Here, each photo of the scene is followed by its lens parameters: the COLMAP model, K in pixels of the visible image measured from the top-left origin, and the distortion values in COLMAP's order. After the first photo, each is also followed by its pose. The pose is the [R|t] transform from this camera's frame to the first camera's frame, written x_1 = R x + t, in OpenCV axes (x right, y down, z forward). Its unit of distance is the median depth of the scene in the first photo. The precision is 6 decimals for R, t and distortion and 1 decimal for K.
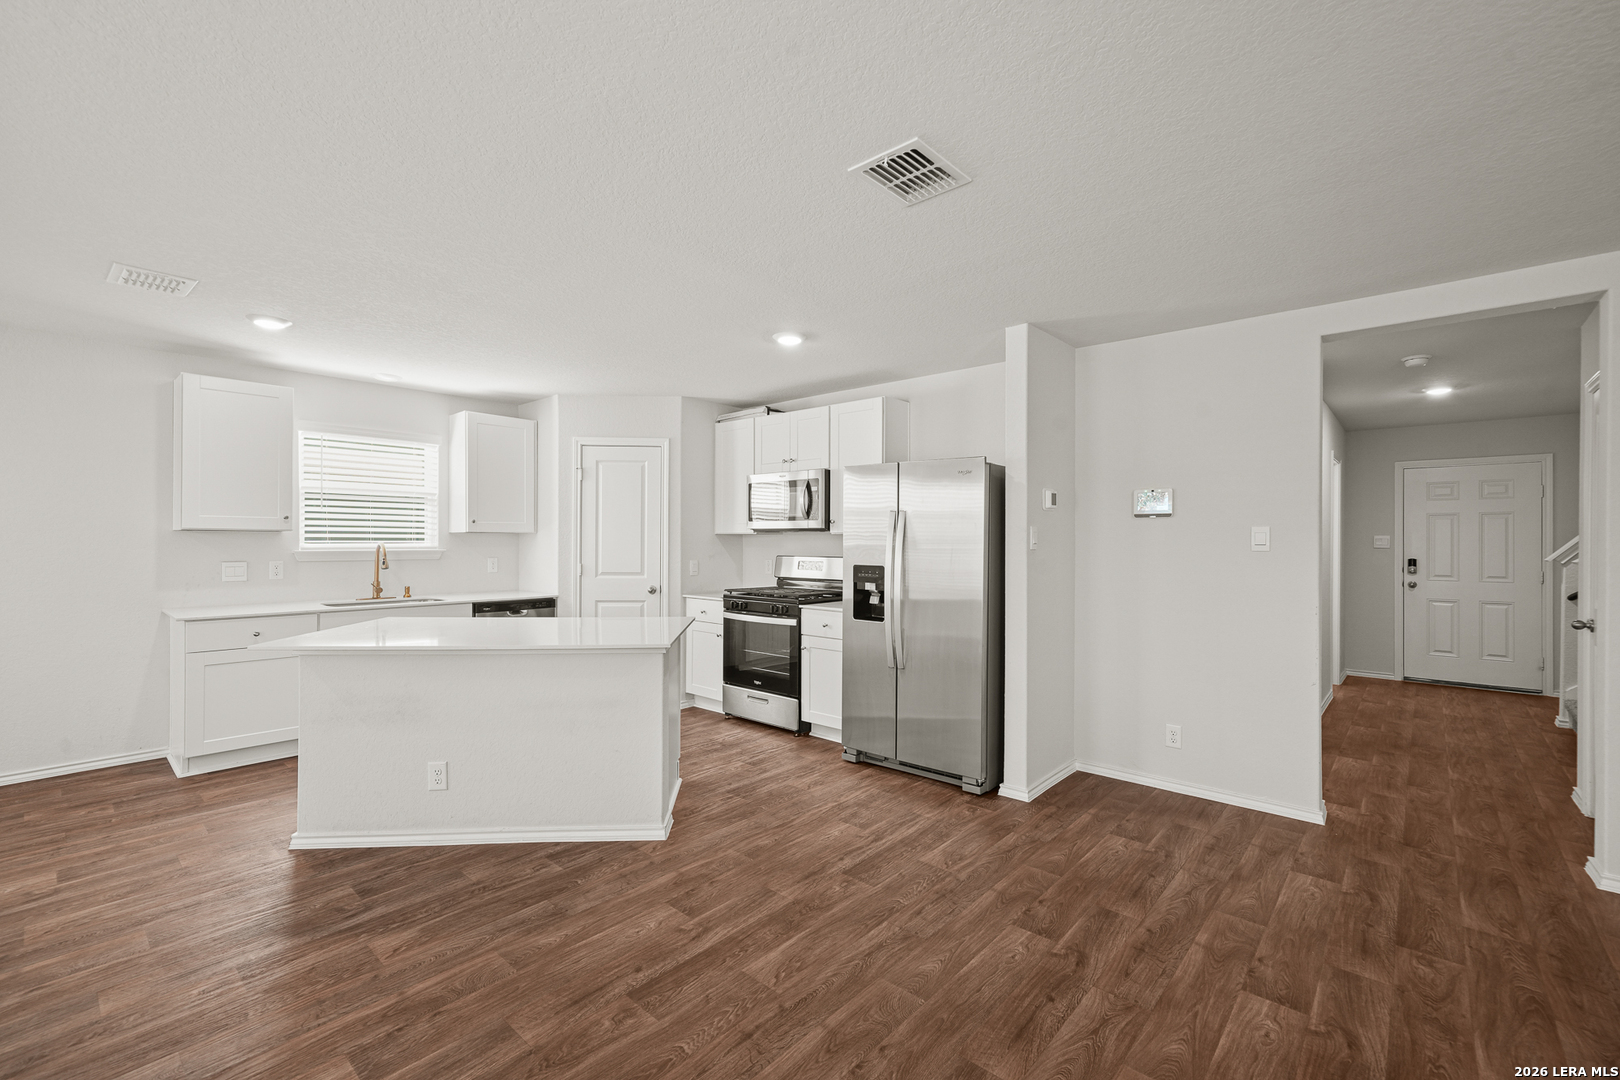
lens RADIAL K [[692.2, 0, 813.2], [0, 692.2, 540.8], [0, 0, 1]] dist [-0.000508, 0.003088]
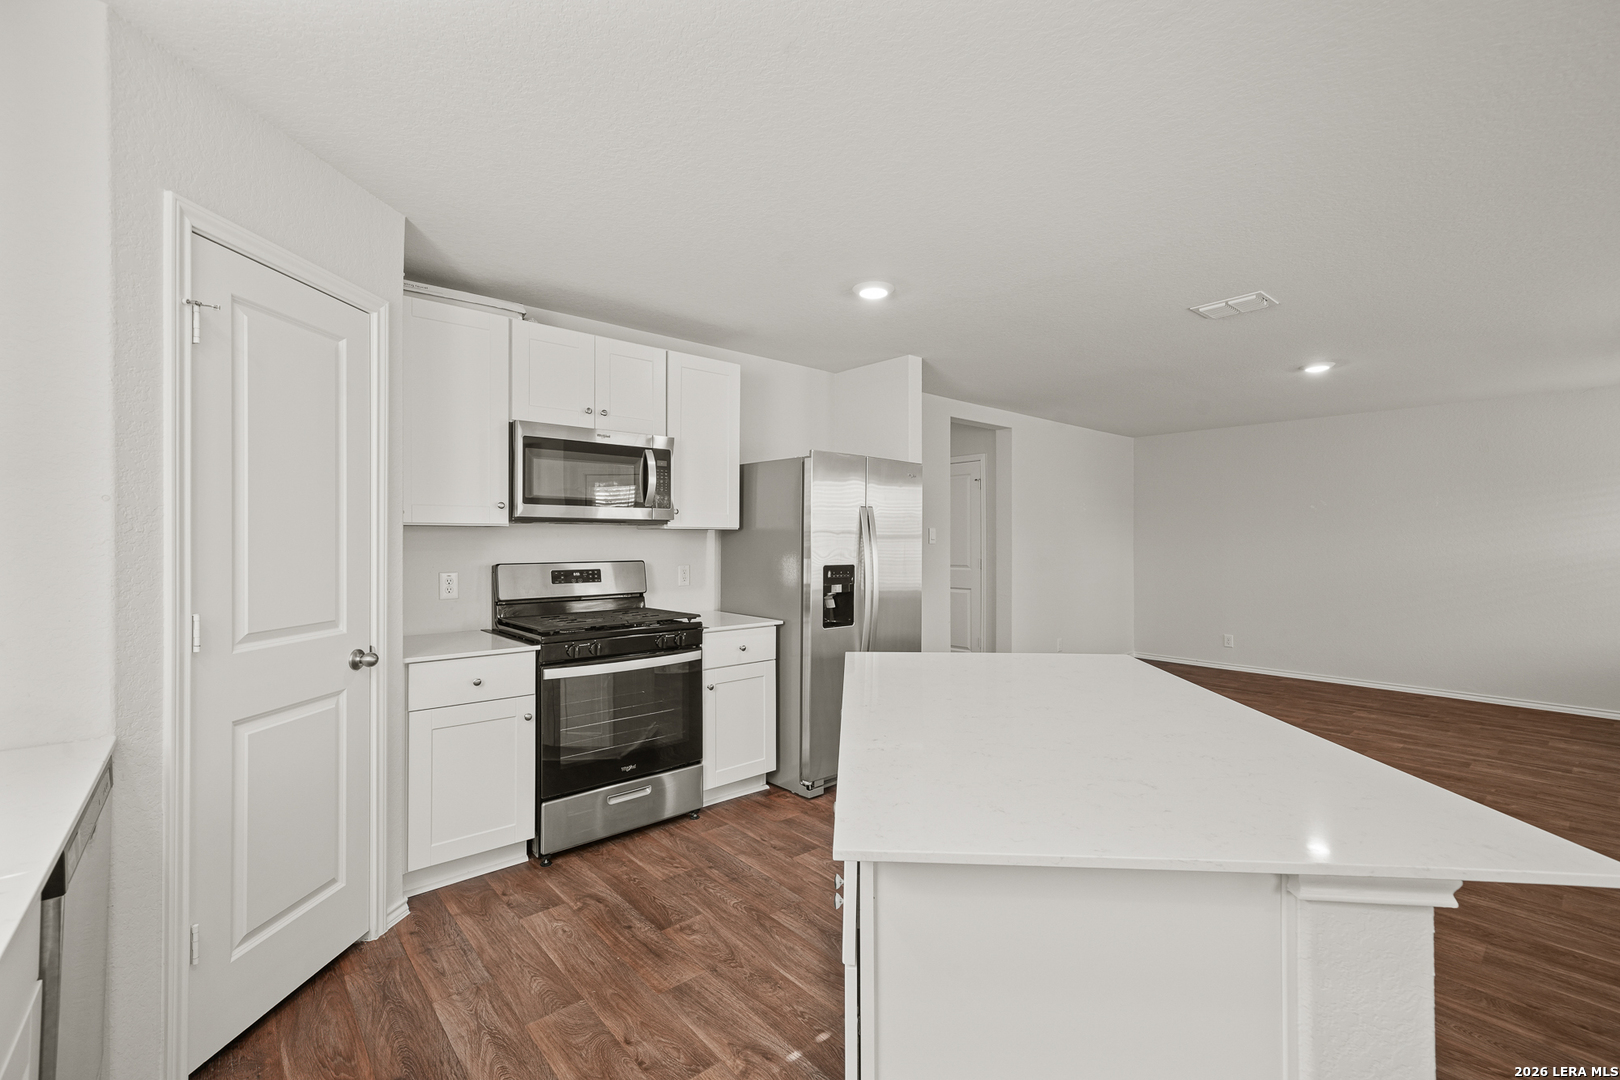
lens RADIAL K [[692.2, 0, 811.5], [0, 692.2, 529.6], [0, 0, 1]] dist [-0.000508, 0.003088]
pose [[0.124225, 0.013692, 0.992160, -0.839207], [0.007653, 0.999862, -0.014756, 0.003505], [-0.992225, 0.009426, 0.124104, 0.951746]]
